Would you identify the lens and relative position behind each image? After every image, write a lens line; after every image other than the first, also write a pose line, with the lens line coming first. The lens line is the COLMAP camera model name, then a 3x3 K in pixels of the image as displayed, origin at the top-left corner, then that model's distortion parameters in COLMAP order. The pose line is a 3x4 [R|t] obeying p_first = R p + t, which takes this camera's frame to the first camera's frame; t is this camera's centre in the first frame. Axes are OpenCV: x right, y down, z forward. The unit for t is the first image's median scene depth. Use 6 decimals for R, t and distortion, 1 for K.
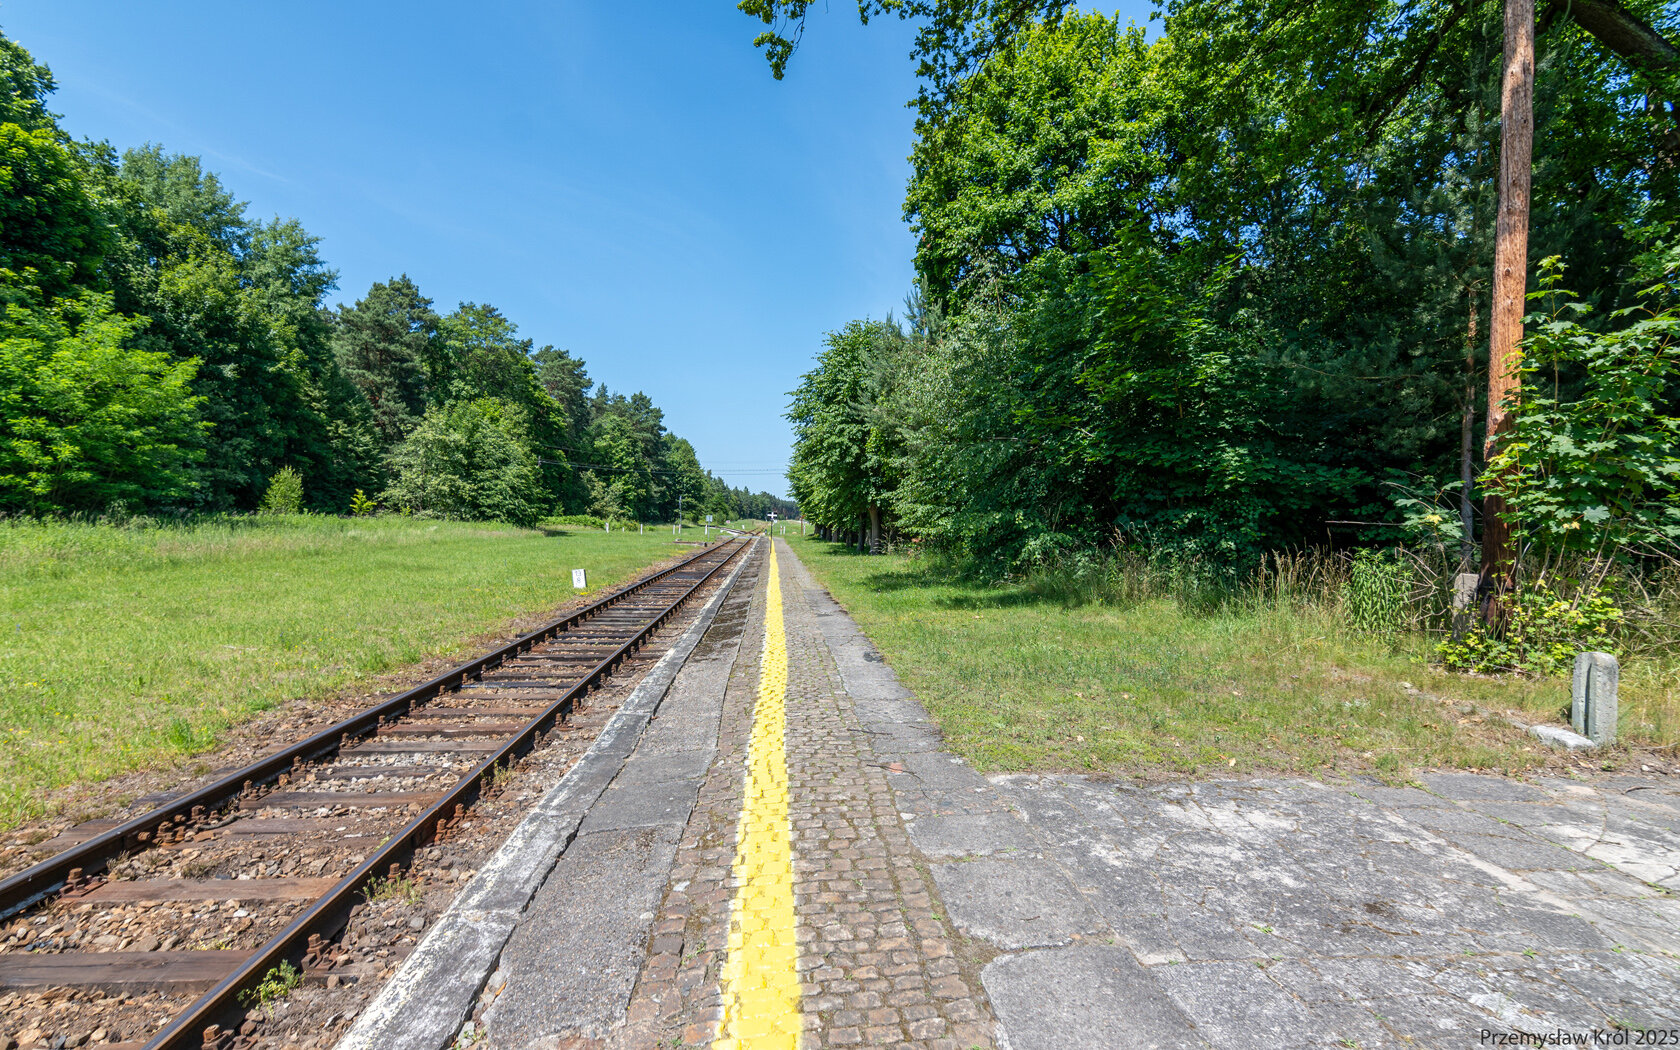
lens RADIAL K [[817.8, 0, 840.0], [0, 817.8, 525.0], [0, 0, 1]] dist [0.000391, 0.000775]
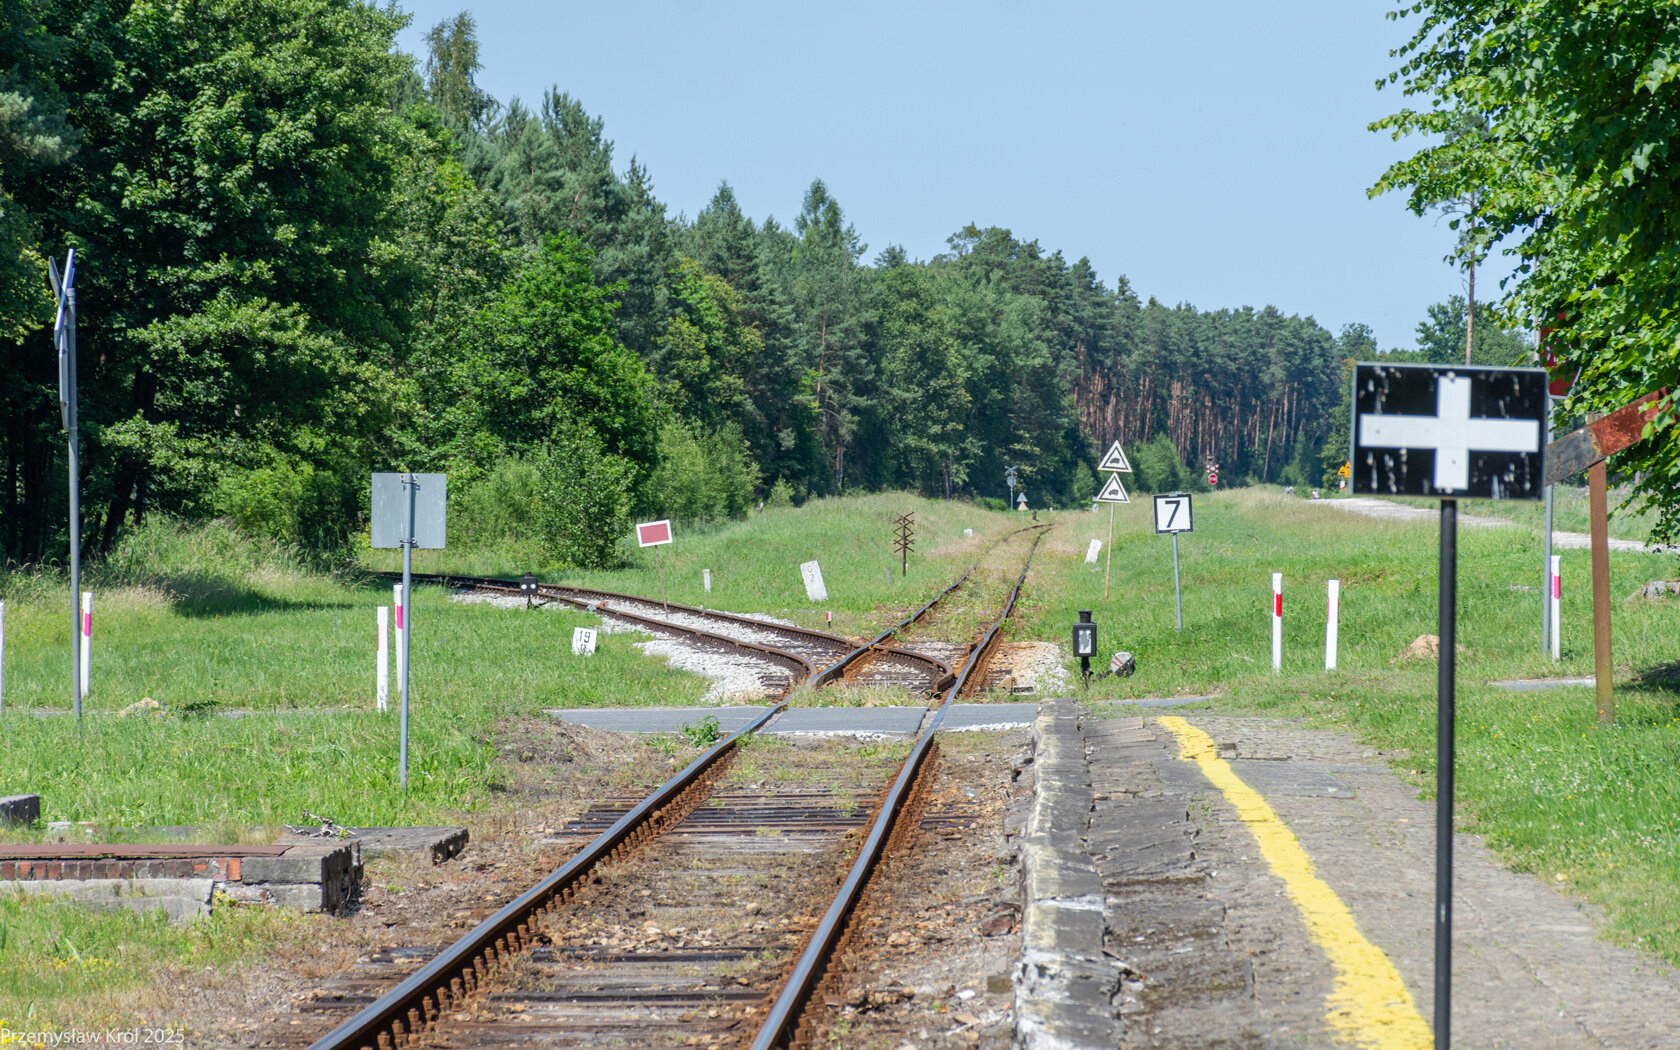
lens RADIAL K [[7612.2, 0, 840.0], [0, 7612.2, 525.0], [0, 0, 1]] dist [0.263123, 11.016675]
pose [[0.993263, -0.029071, -0.112180, -0.011723], [0.028925, 0.999577, -0.002928, -0.001380], [0.112218, -0.000336, 0.993684, 0.091338]]
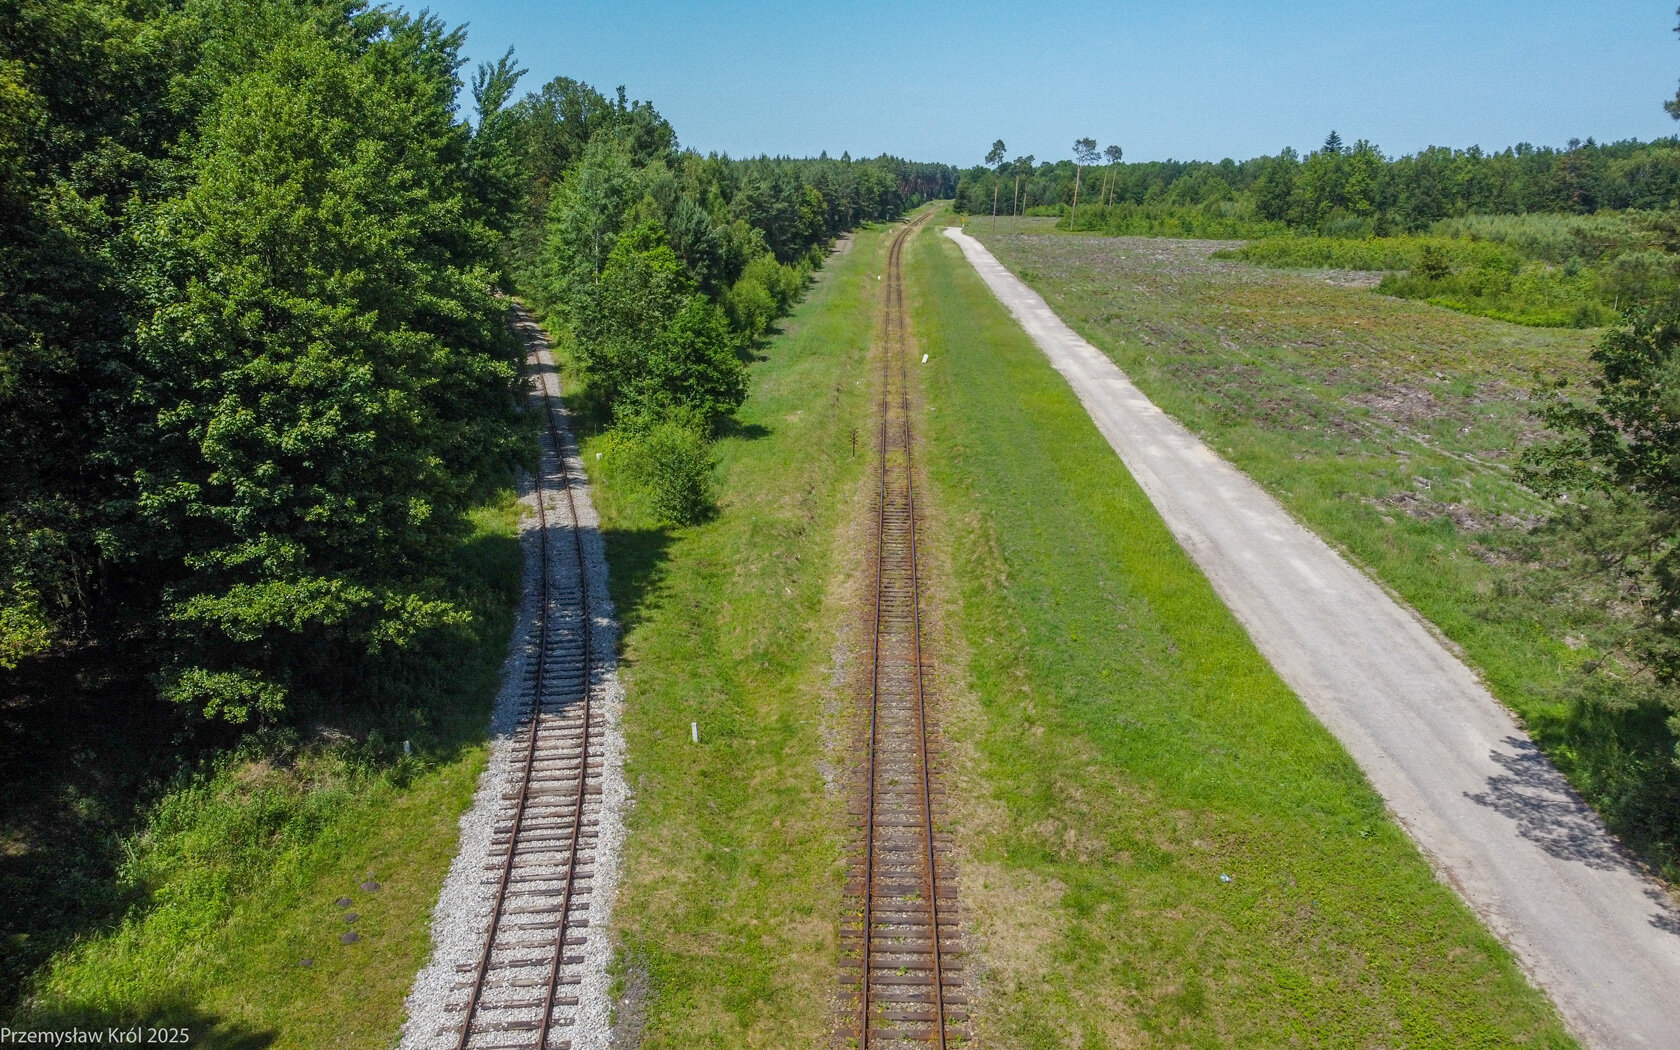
lens RADIAL K [[1408.9, 0, 864.6], [0, 1408.9, 577.6], [0, 0, 1]] dist [-0.001600, -0.000012]
pose [[0.994466, 0.014059, -0.104113, -0.051247], [0.012966, 0.967005, 0.254429, -0.047015], [0.104255, -0.254371, 0.961471, 0.497161]]
